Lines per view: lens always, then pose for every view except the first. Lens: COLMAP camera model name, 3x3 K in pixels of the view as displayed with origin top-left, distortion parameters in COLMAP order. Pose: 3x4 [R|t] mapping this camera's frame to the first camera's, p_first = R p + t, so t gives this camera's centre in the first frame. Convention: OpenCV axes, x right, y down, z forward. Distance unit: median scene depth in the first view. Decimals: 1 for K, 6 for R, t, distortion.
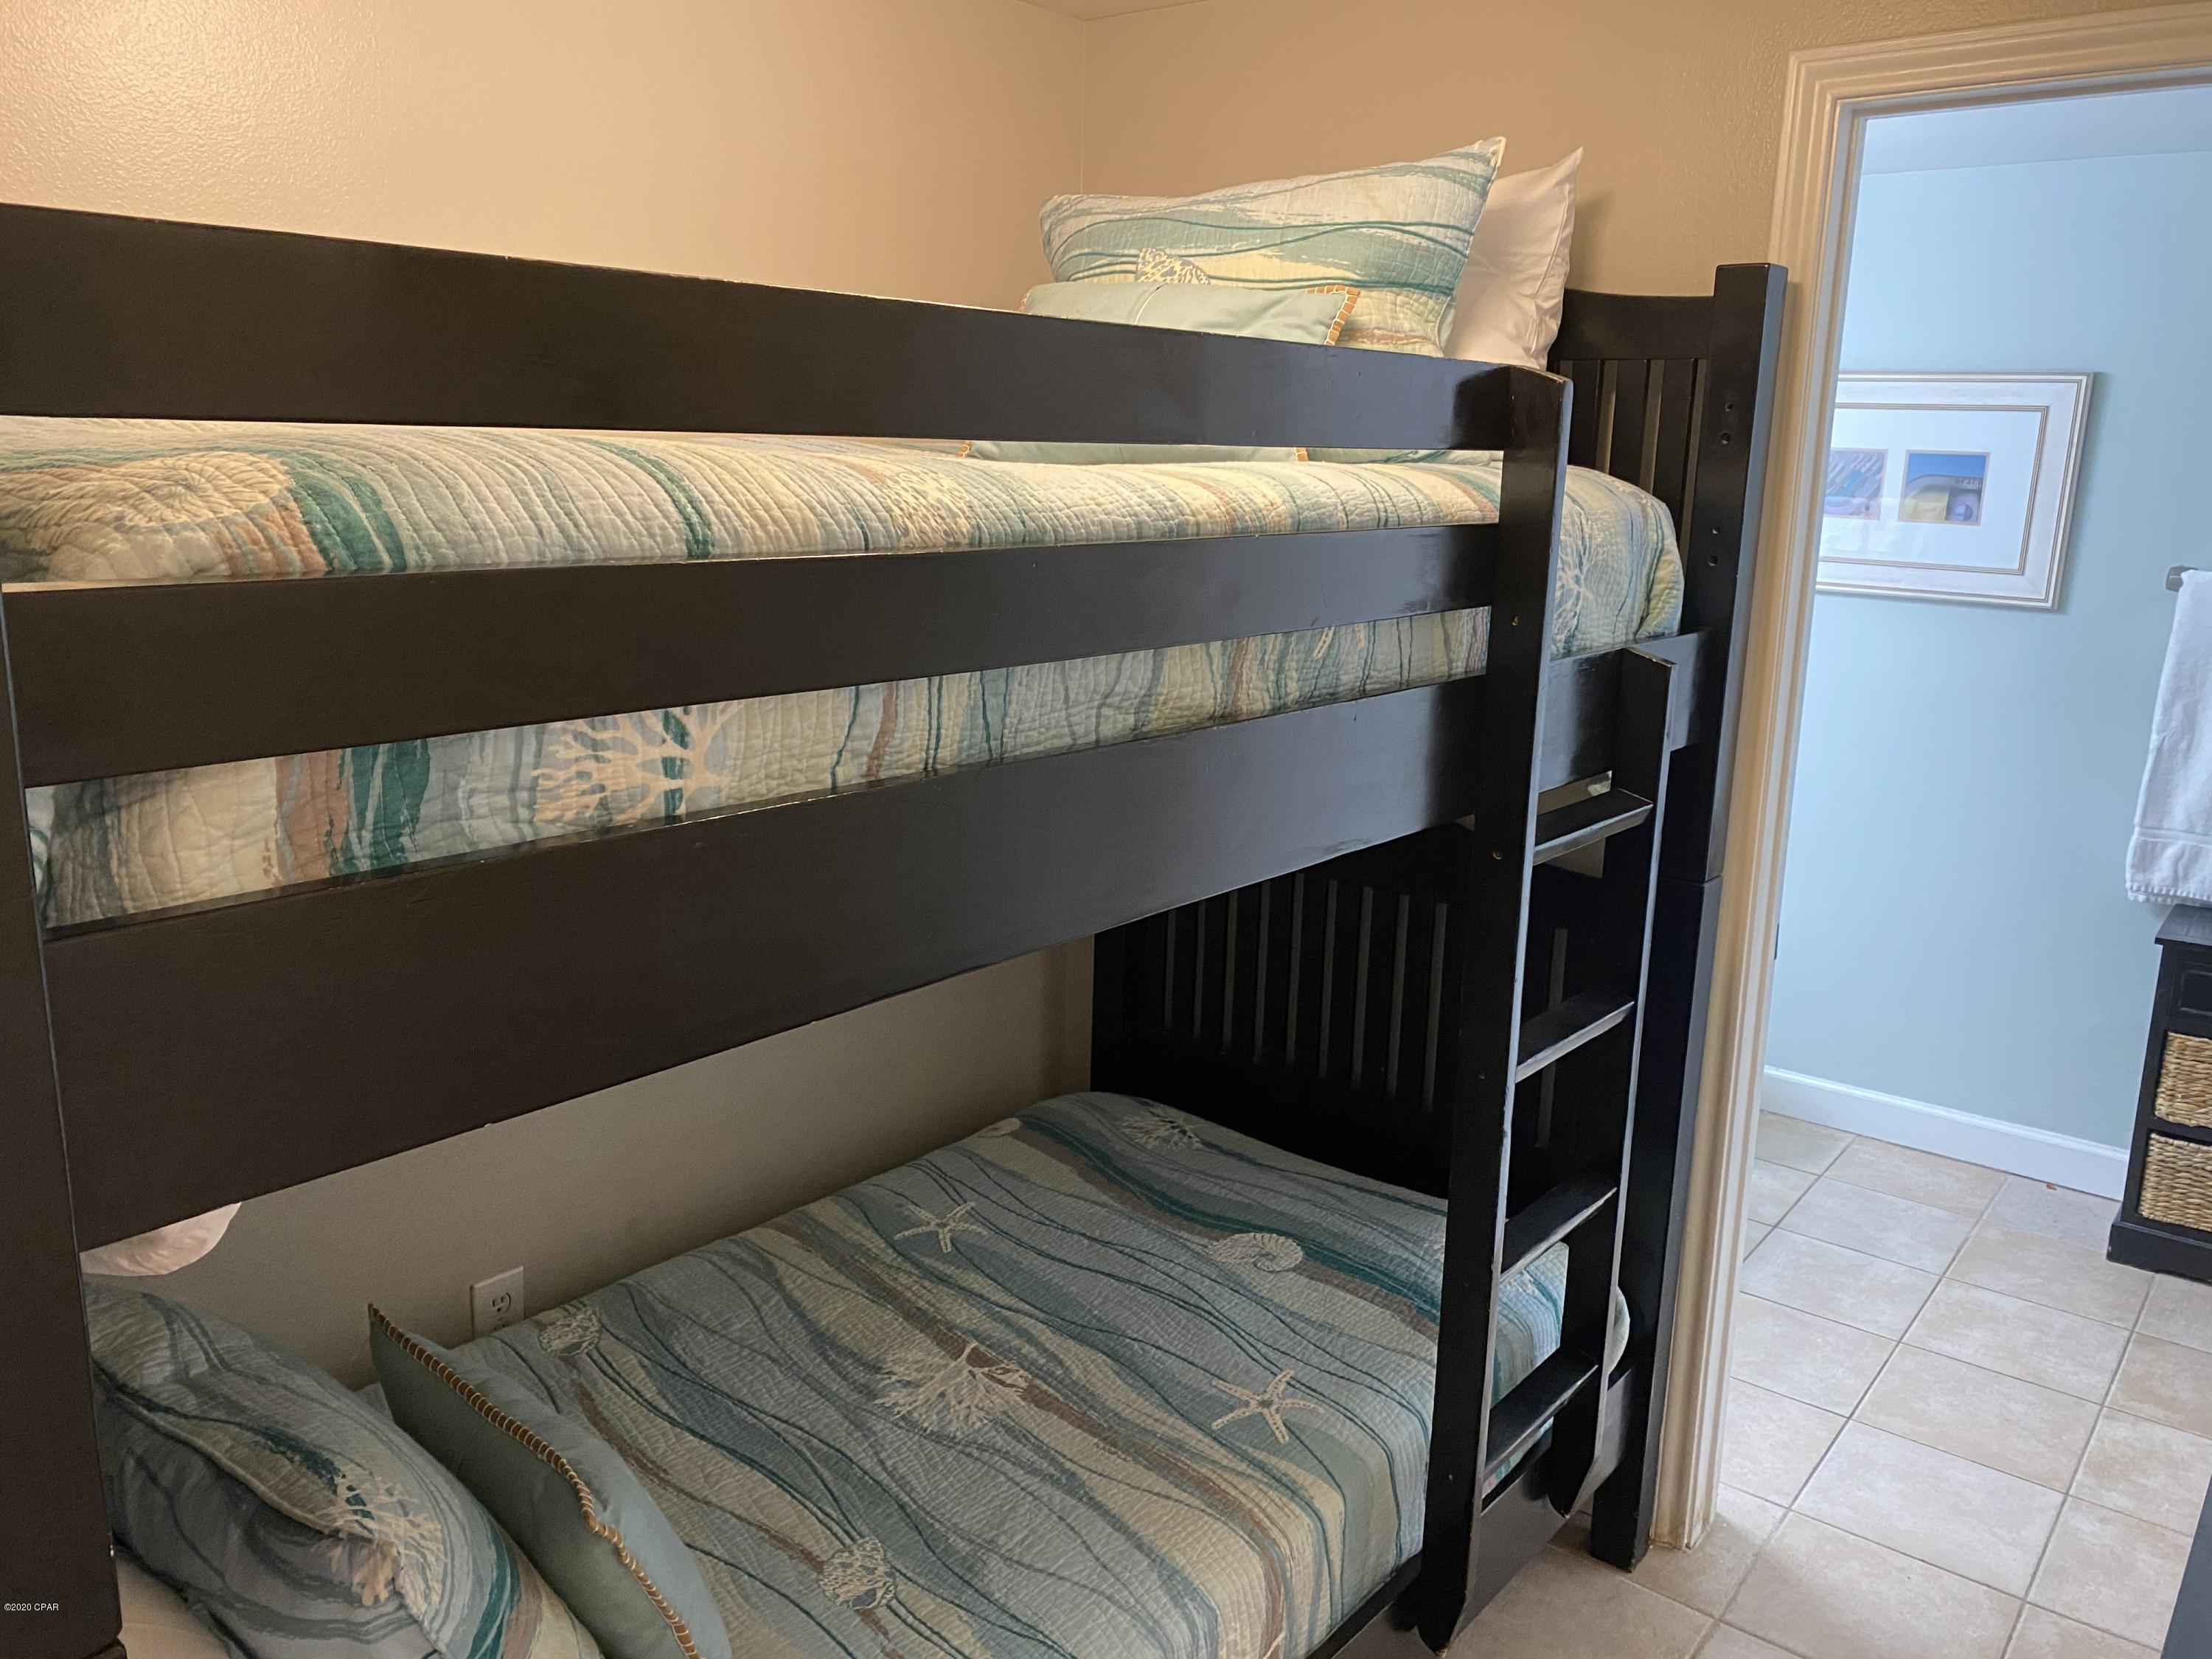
lens RADIAL K [[1710.3, 0, 1106.0], [0, 1710.3, 829.5], [0, 0, 1]] dist [0.009439, 0.005711]
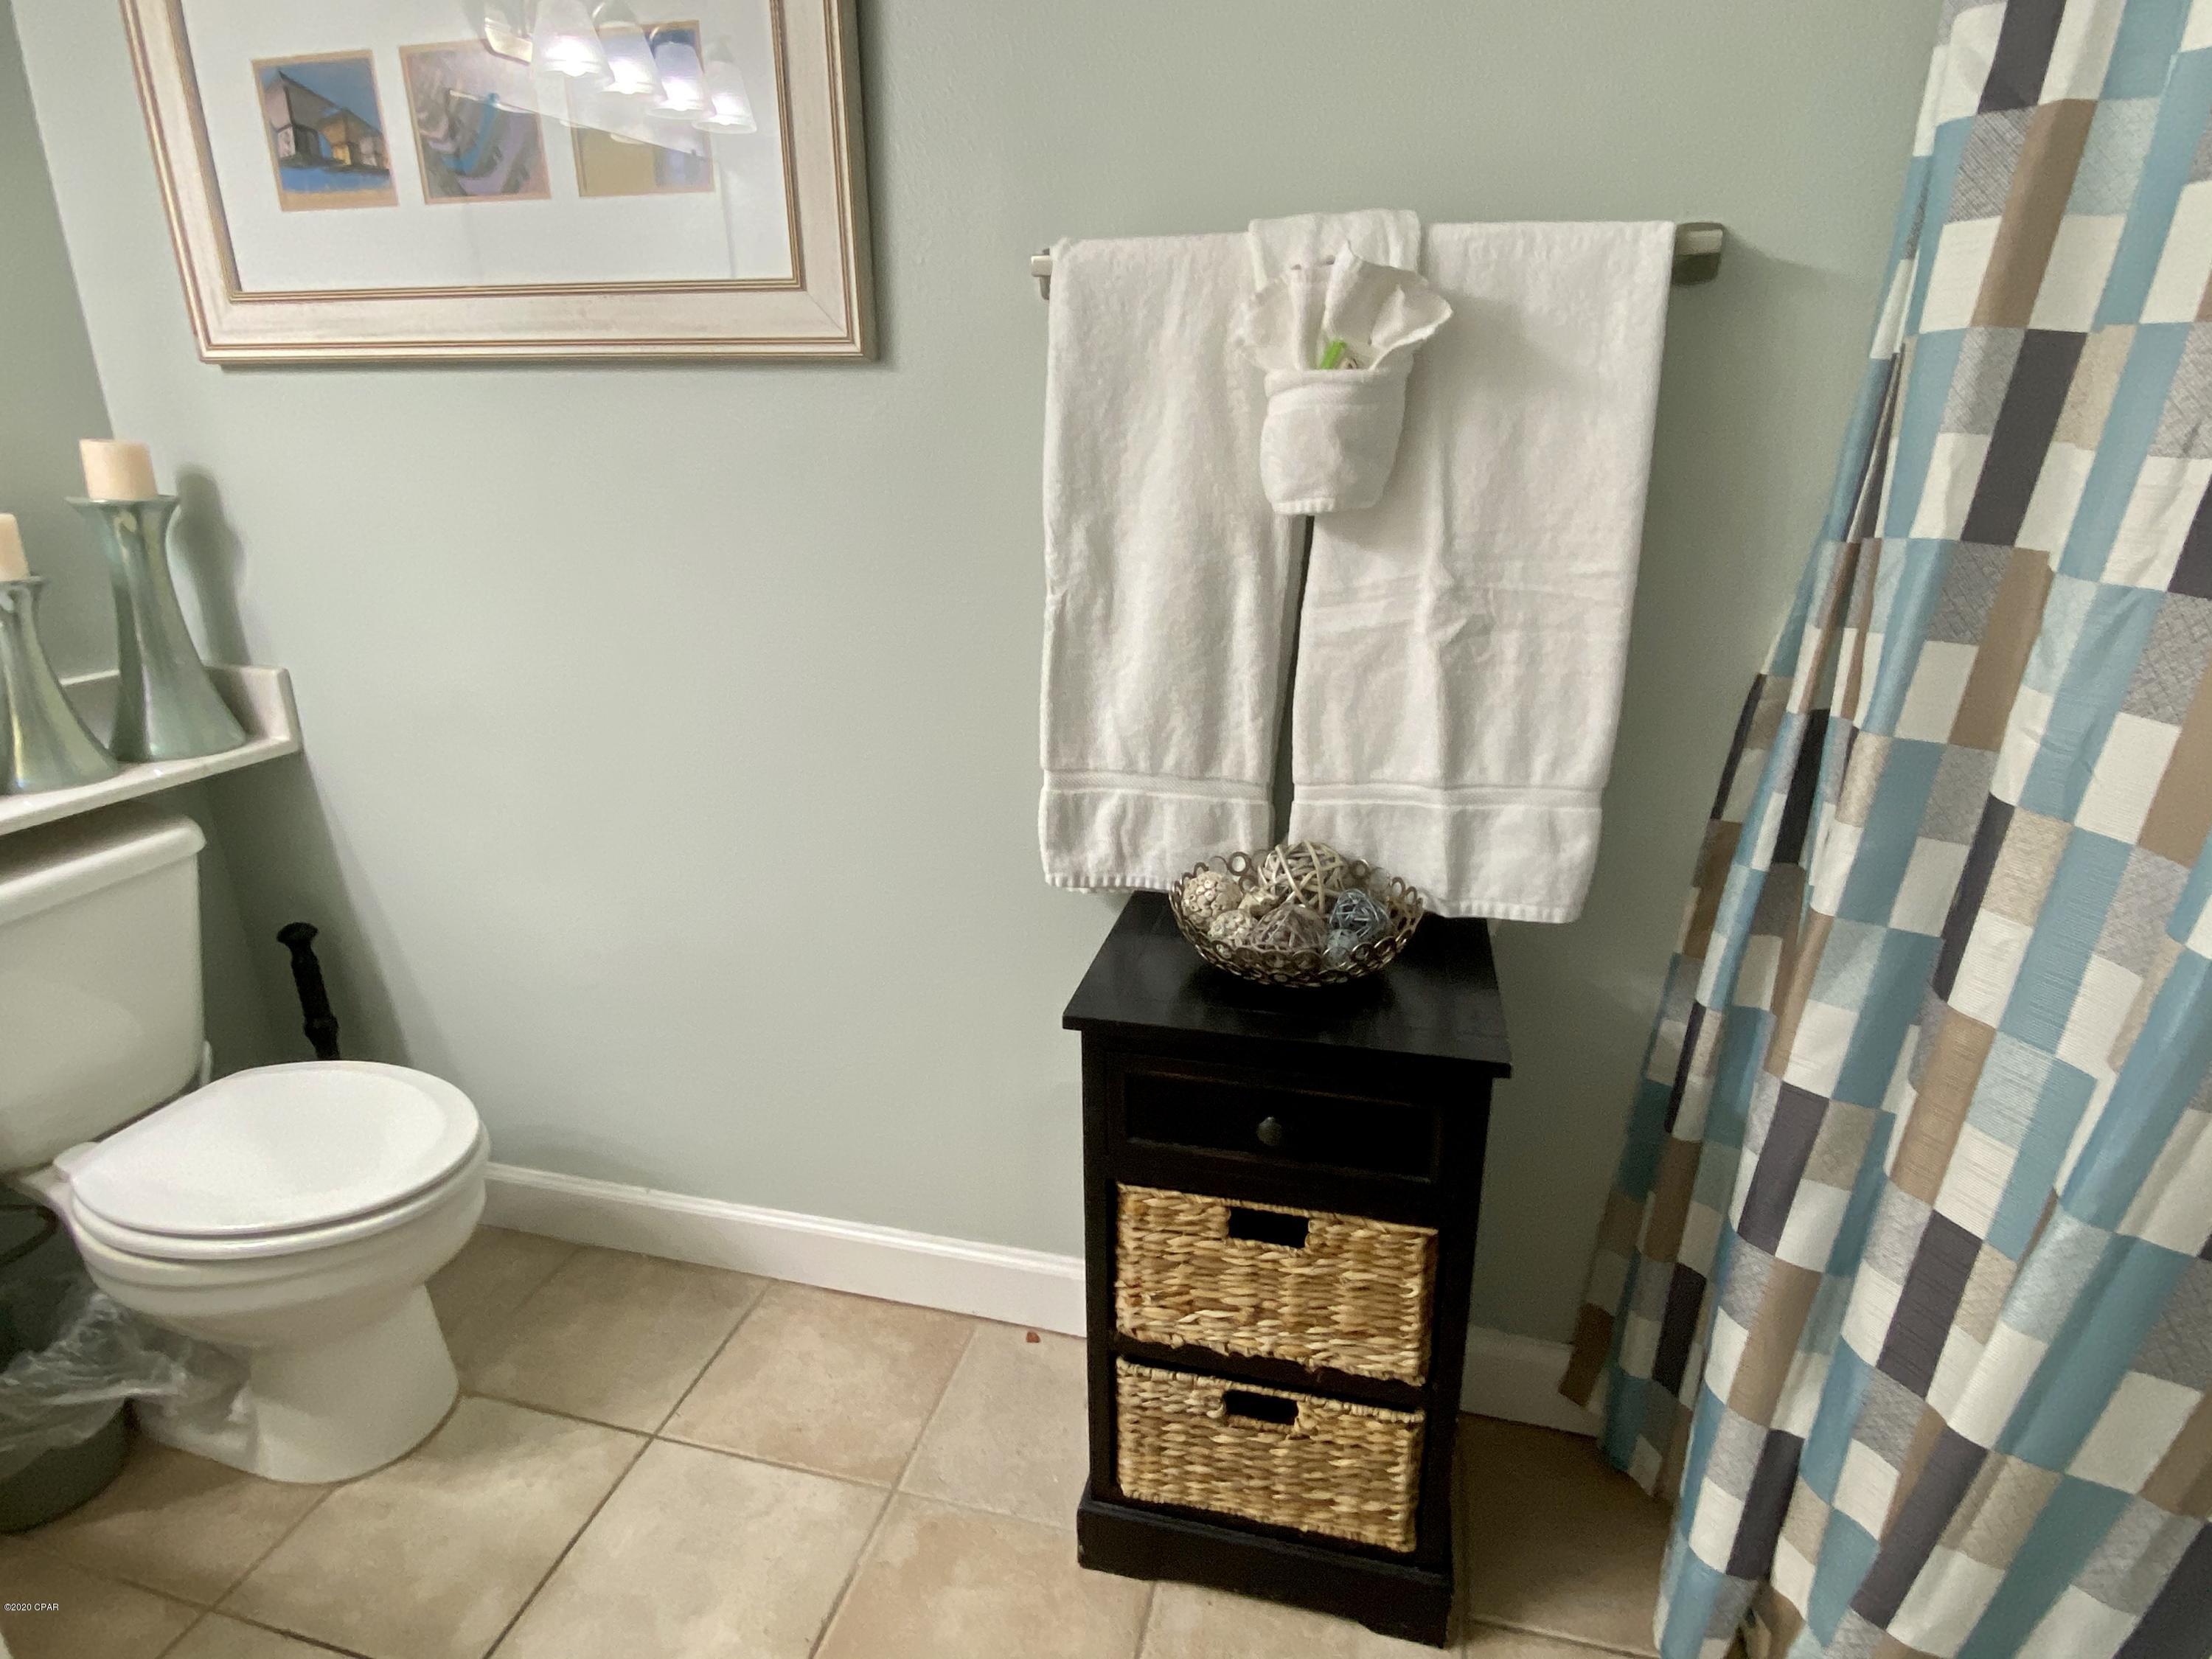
lens RADIAL K [[1244.3, 0, 1106.0], [0, 1244.3, 829.5], [0, 0, 1]] dist [0.005104, -0.000638]
pose [[0.915006, -0.169754, 0.365989, 0.475329], [0.120696, 0.980802, 0.153167, -0.040253], [-0.384964, -0.095975, 0.917928, 0.641550]]
